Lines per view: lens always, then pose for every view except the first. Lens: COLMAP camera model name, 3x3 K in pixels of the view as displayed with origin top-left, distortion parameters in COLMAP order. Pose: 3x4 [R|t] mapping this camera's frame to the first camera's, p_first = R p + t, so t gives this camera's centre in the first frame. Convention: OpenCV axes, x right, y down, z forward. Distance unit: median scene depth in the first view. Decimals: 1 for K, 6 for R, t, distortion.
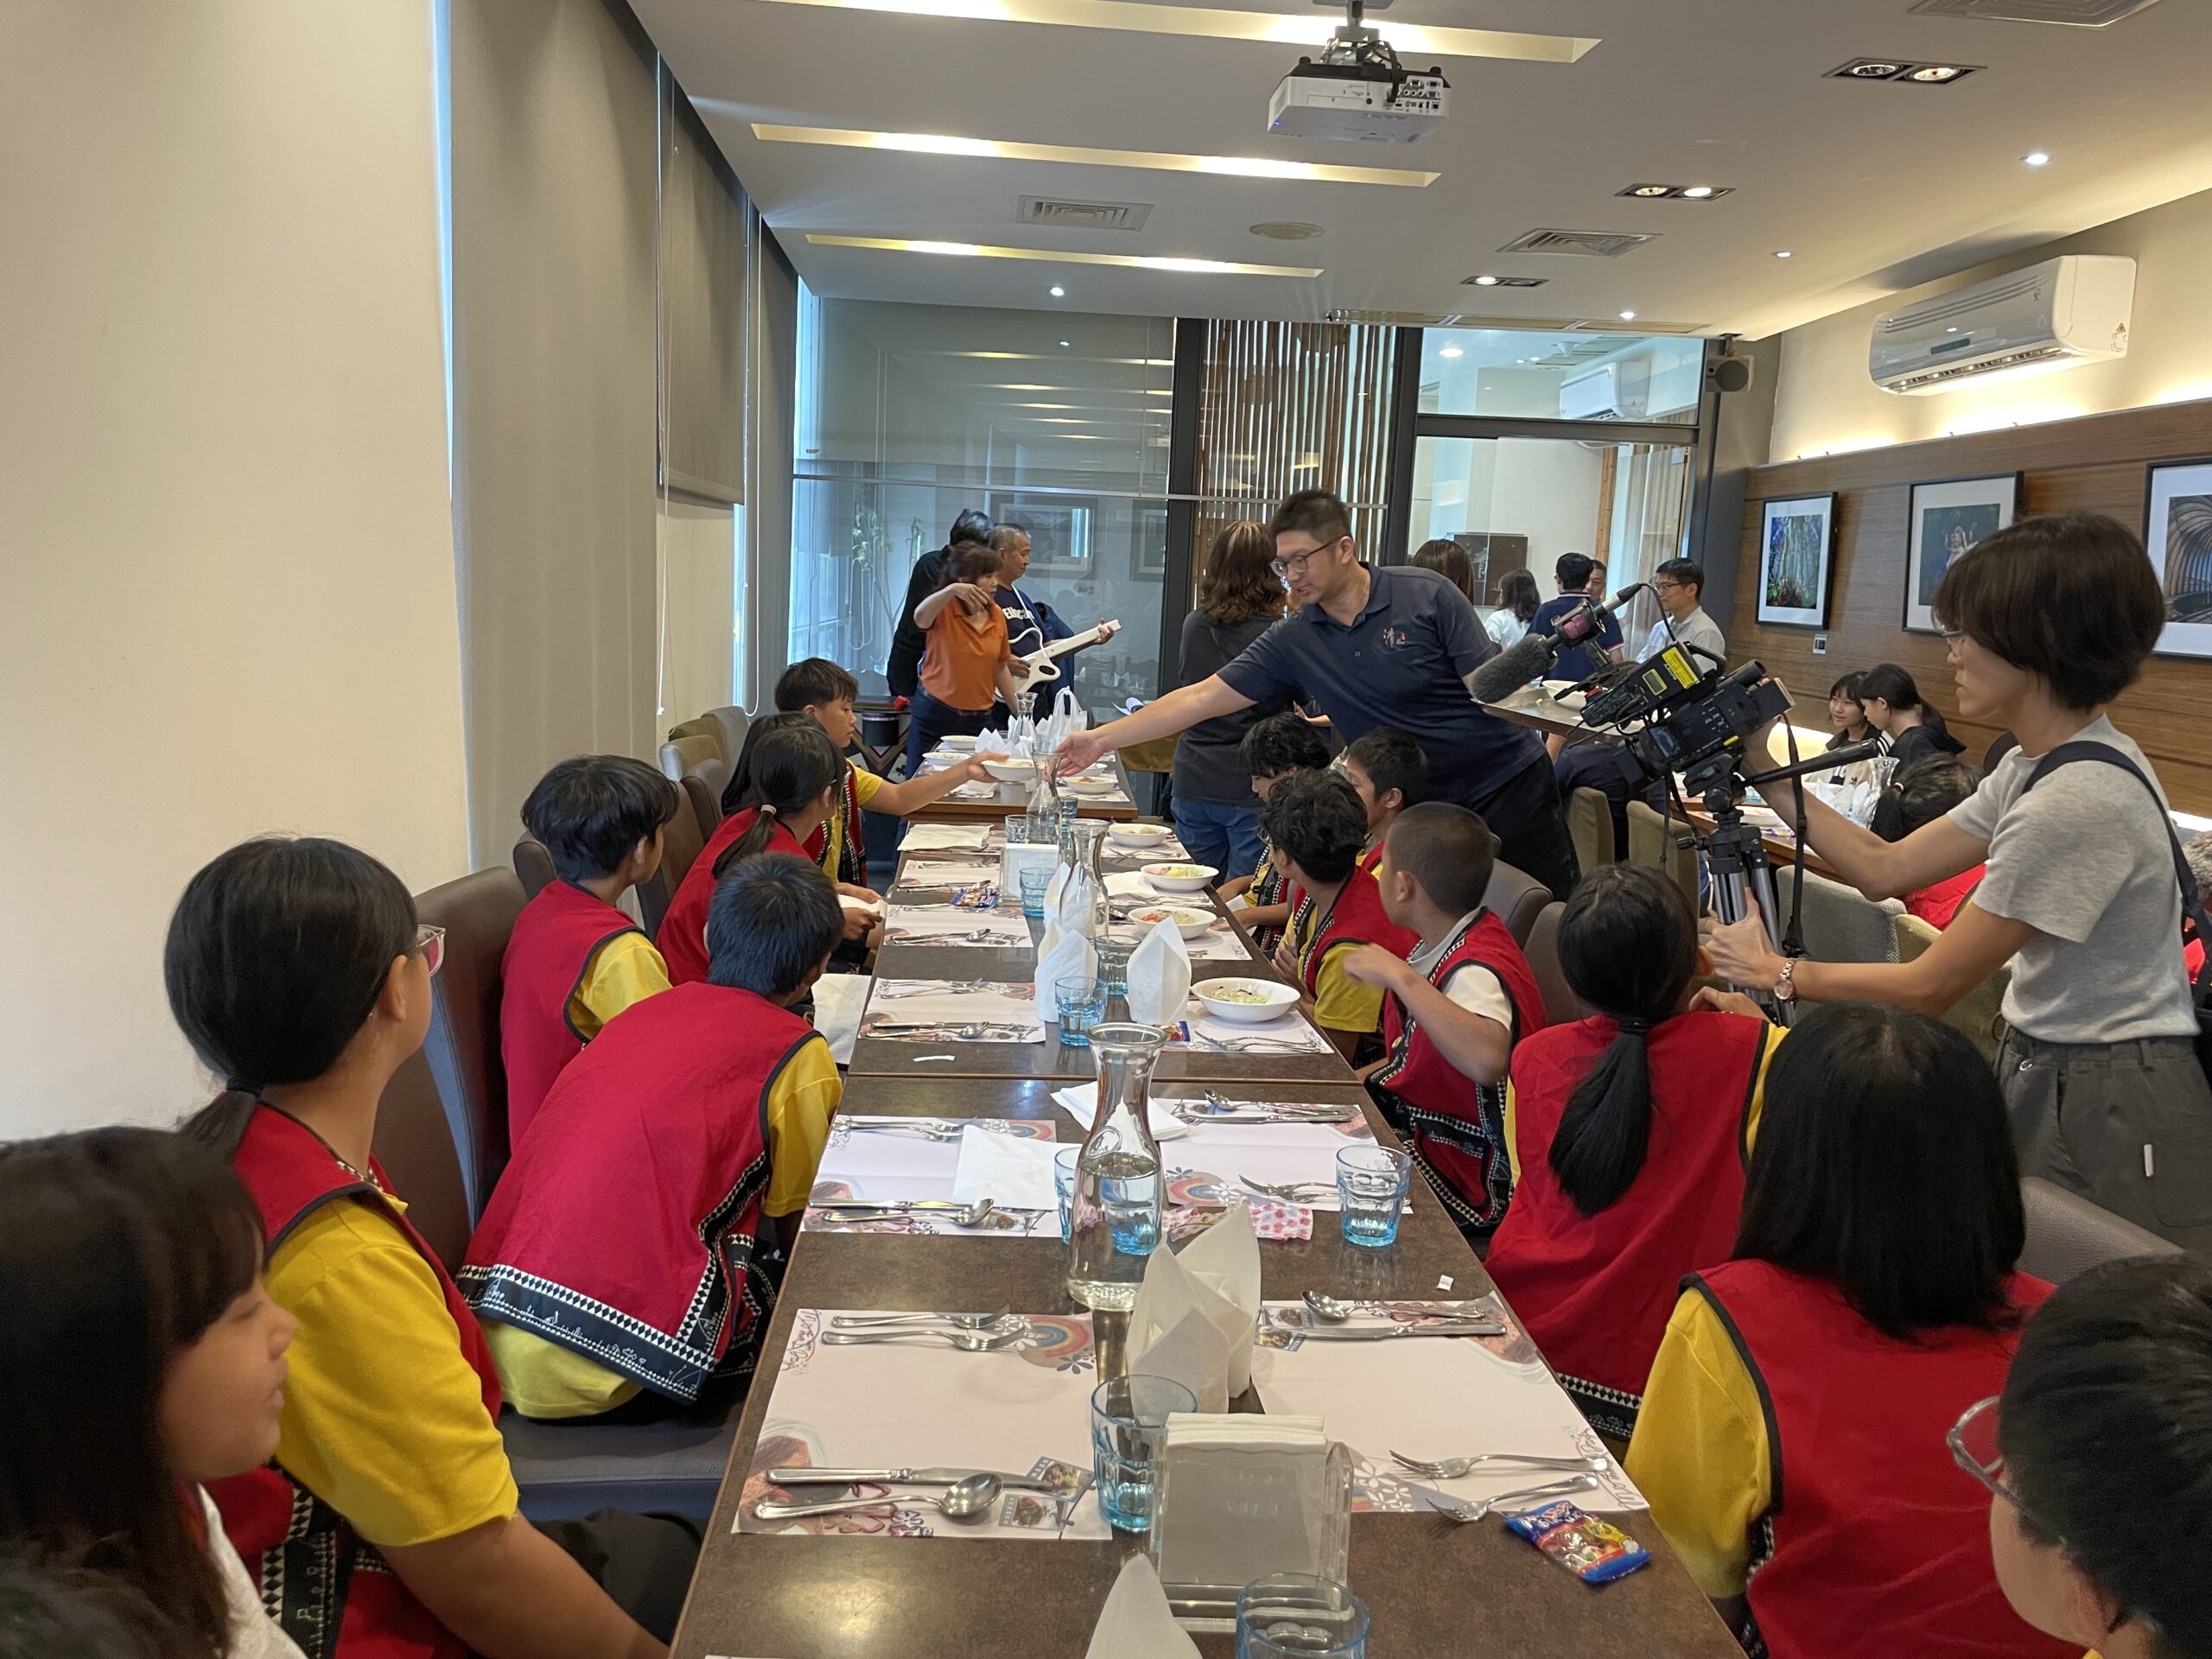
lens RADIAL K [[1586.1, 0, 1106.0], [0, 1586.1, 829.5], [0, 0, 1]] dist [-0.037501, -0.001638]
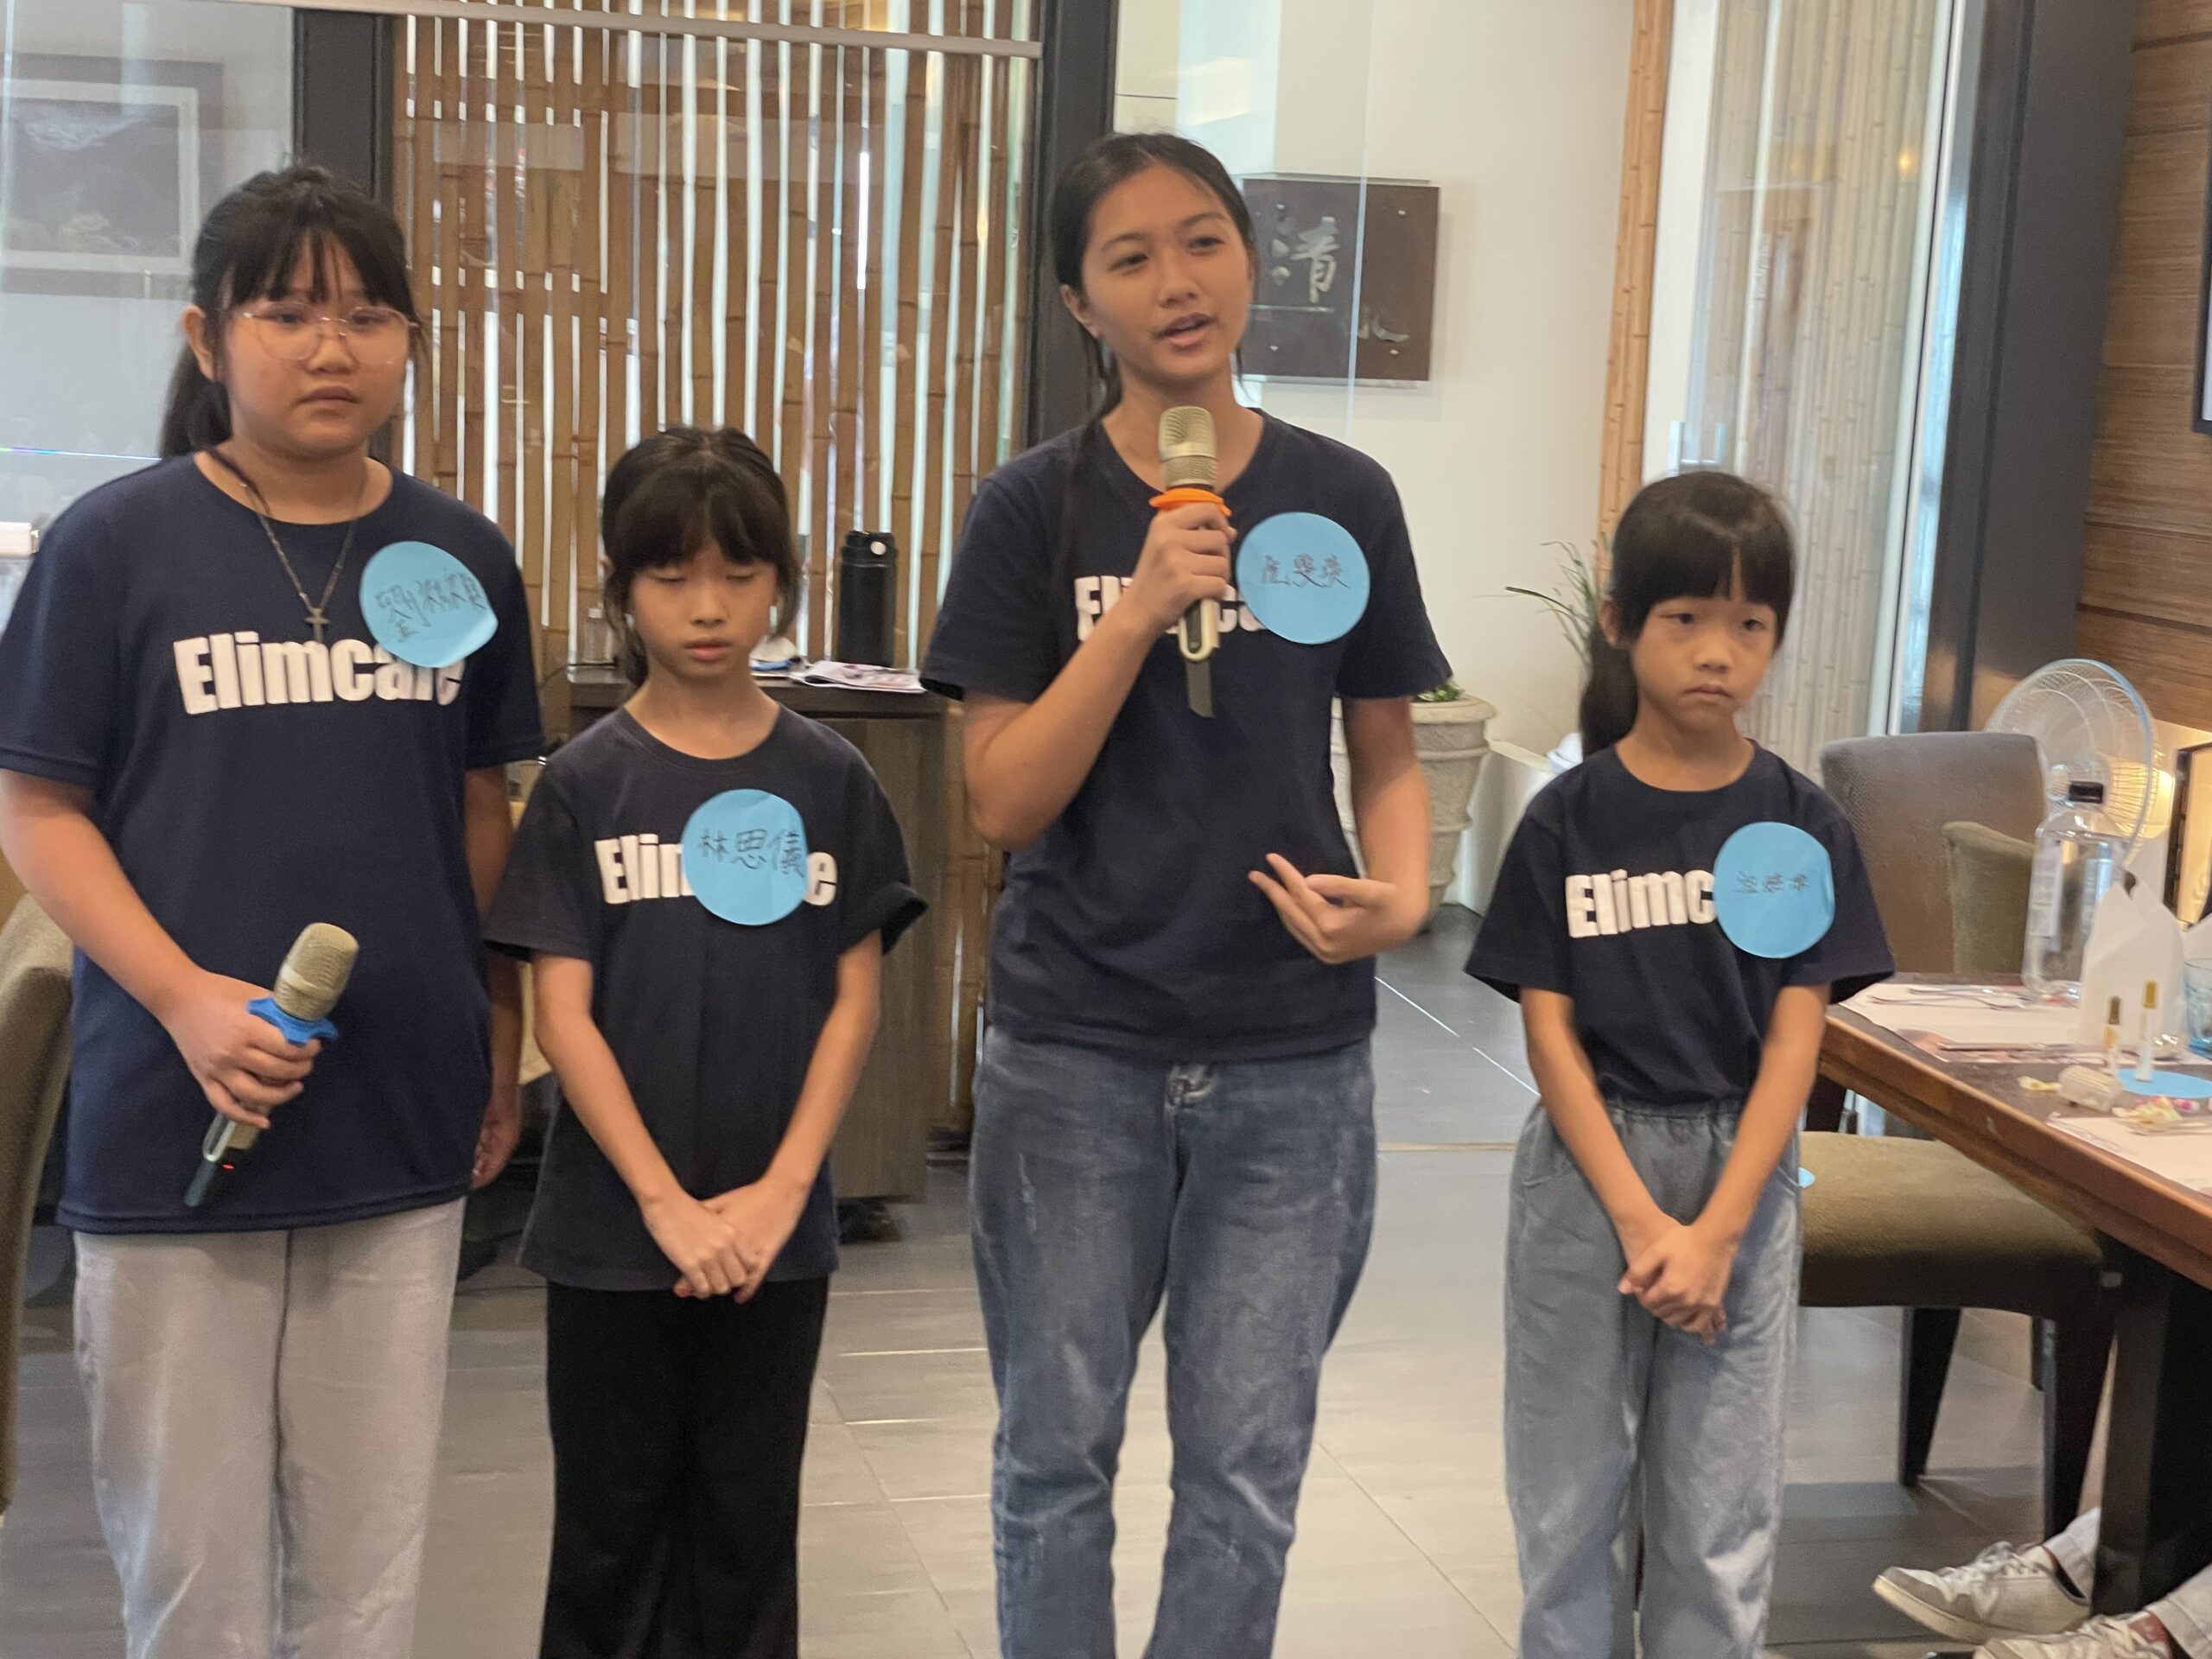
lens RADIAL K [[3340.2, 0, 1106.0], [0, 3340.2, 829.5], [0, 0, 1]] dist [0.004406, 0.013059]
pose [[0.983735, -0.027671, 0.177484, 0.164941], [0.029415, 0.999541, -0.007199, -0.111118], [-0.177204, 0.012302, 0.984097, 0.840803]]
